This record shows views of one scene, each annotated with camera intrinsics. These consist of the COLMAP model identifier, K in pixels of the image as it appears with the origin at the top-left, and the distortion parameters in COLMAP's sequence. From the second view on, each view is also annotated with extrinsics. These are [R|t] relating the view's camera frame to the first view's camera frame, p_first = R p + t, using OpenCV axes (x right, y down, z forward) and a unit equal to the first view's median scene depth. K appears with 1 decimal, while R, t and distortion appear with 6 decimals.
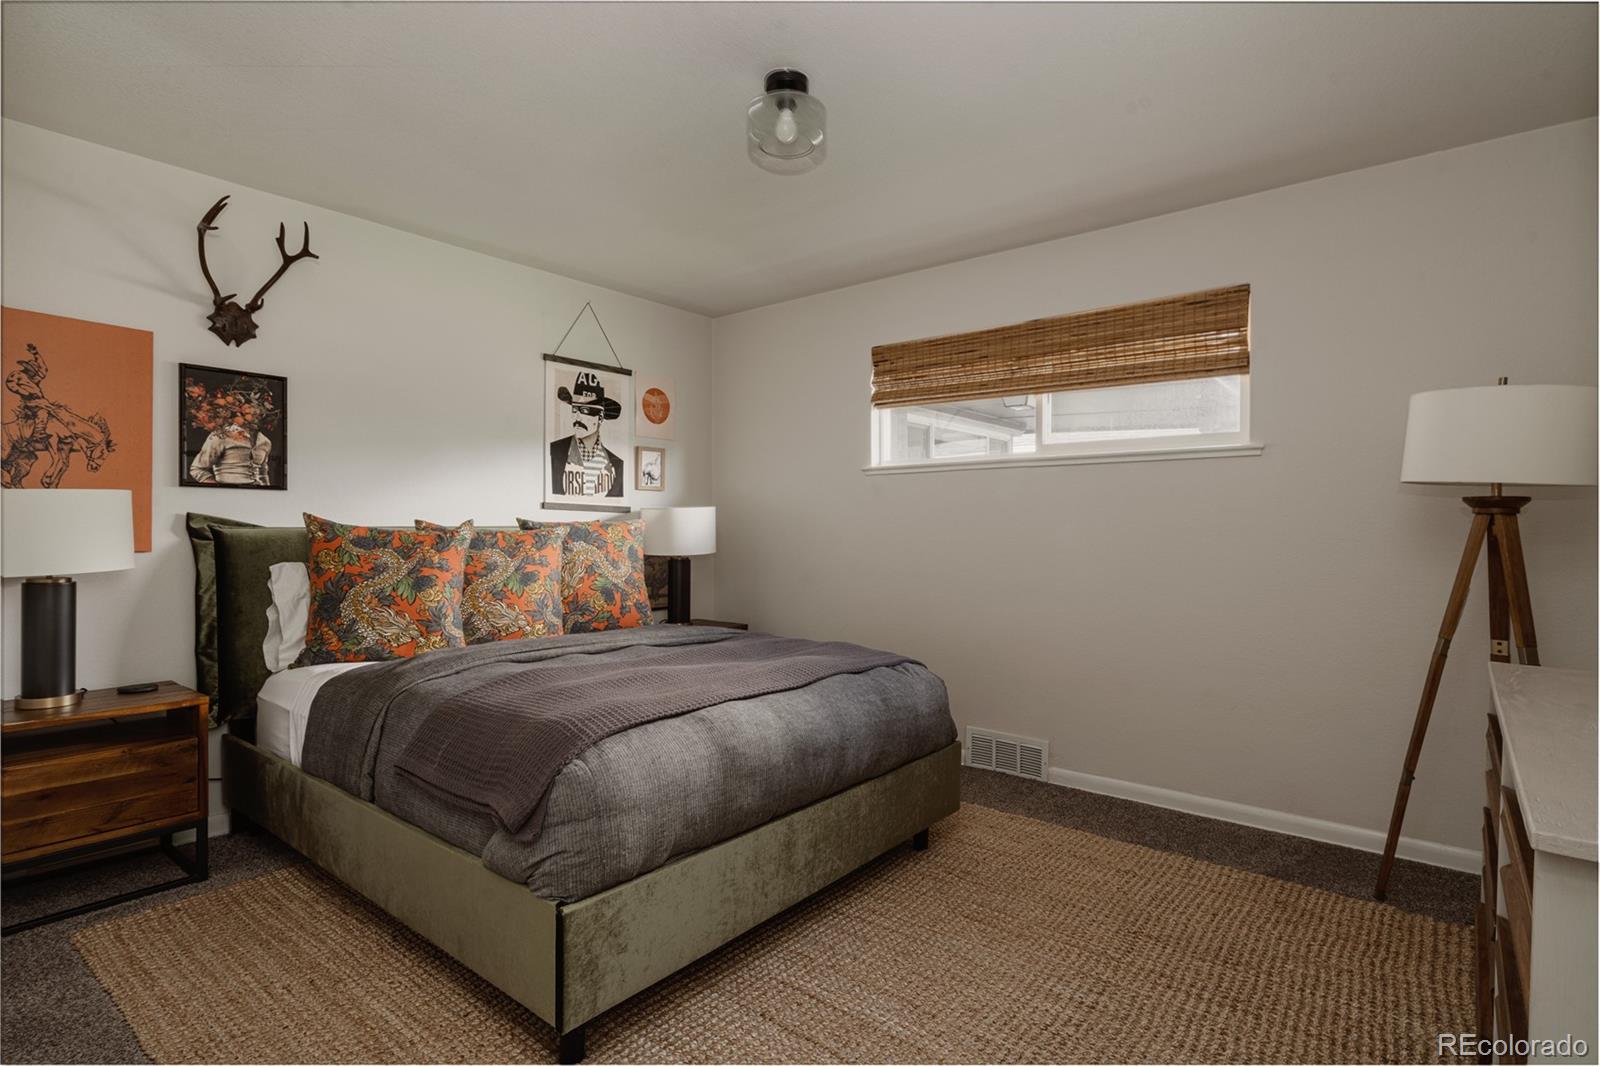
lens RADIAL K [[810.2, 0, 796.9], [0, 810.2, 530.2], [0, 0, 1]] dist [0.000963, 0.000434]
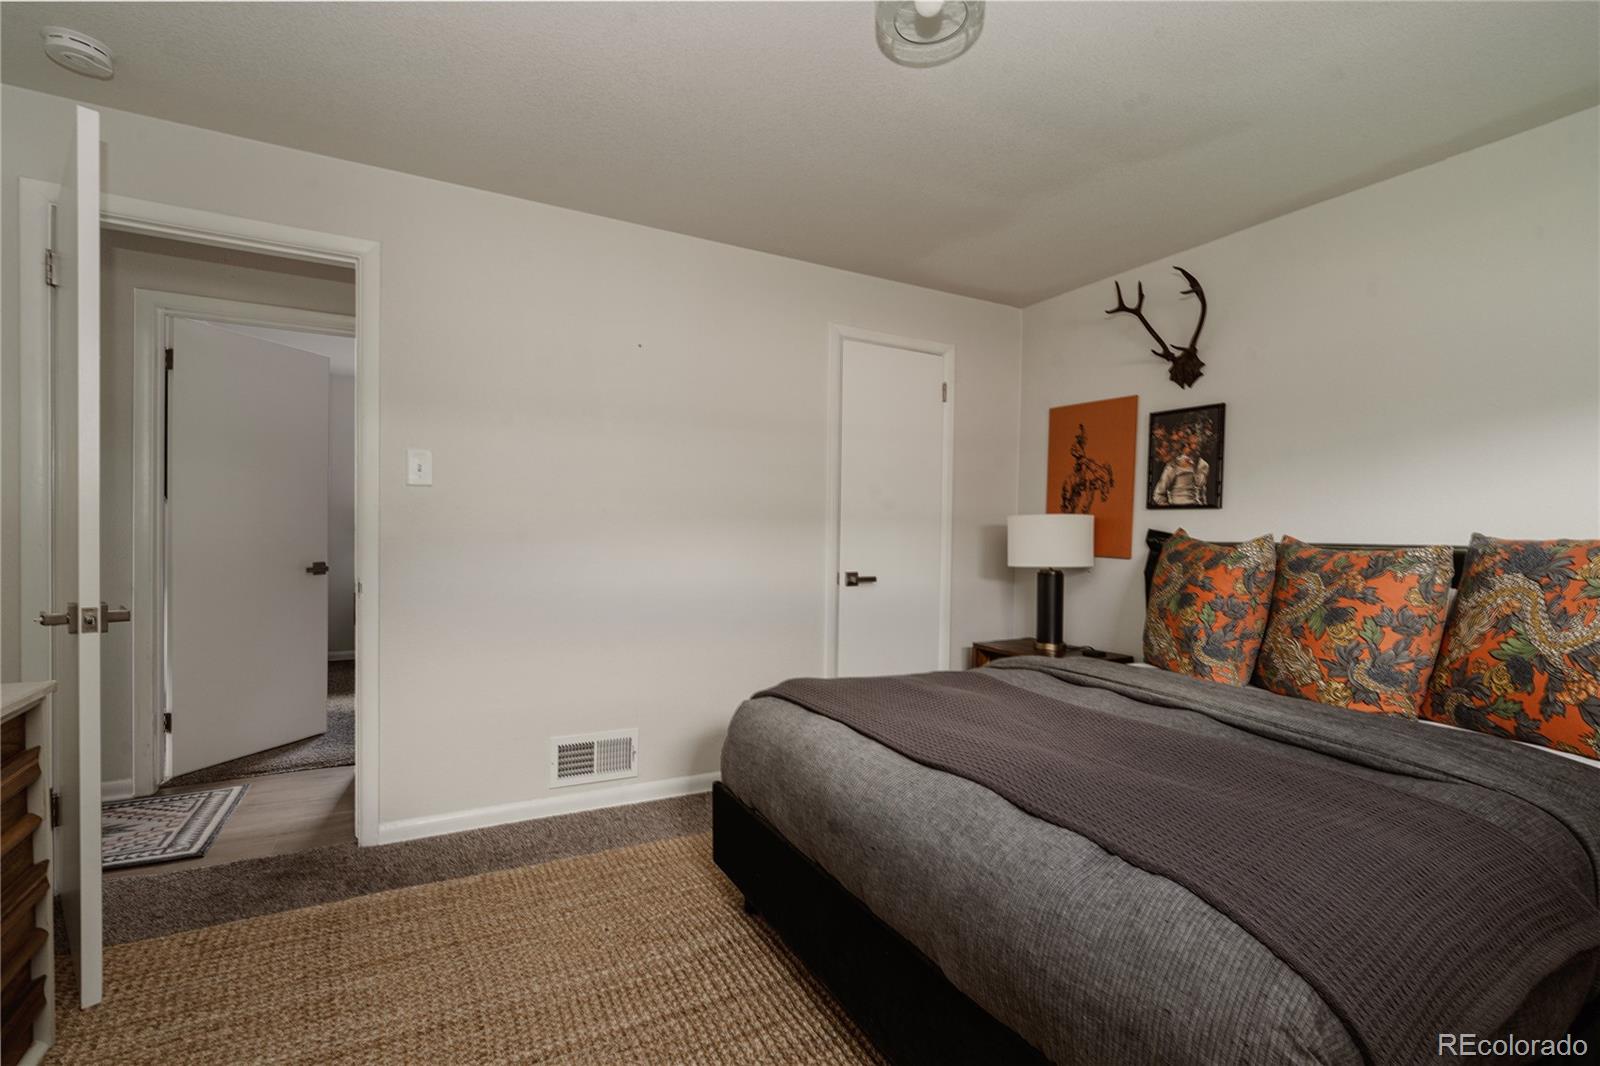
lens RADIAL K [[723.4, 0, 801.5], [0, 723.4, 535.2], [0, 0, 1]] dist [0.002135, 0.000218]
pose [[-0.377875, -0.004601, -0.925845, 0.489289], [-0.023434, 0.999715, 0.004596, -0.004776], [0.925560, 0.023433, -0.377875, 0.882221]]
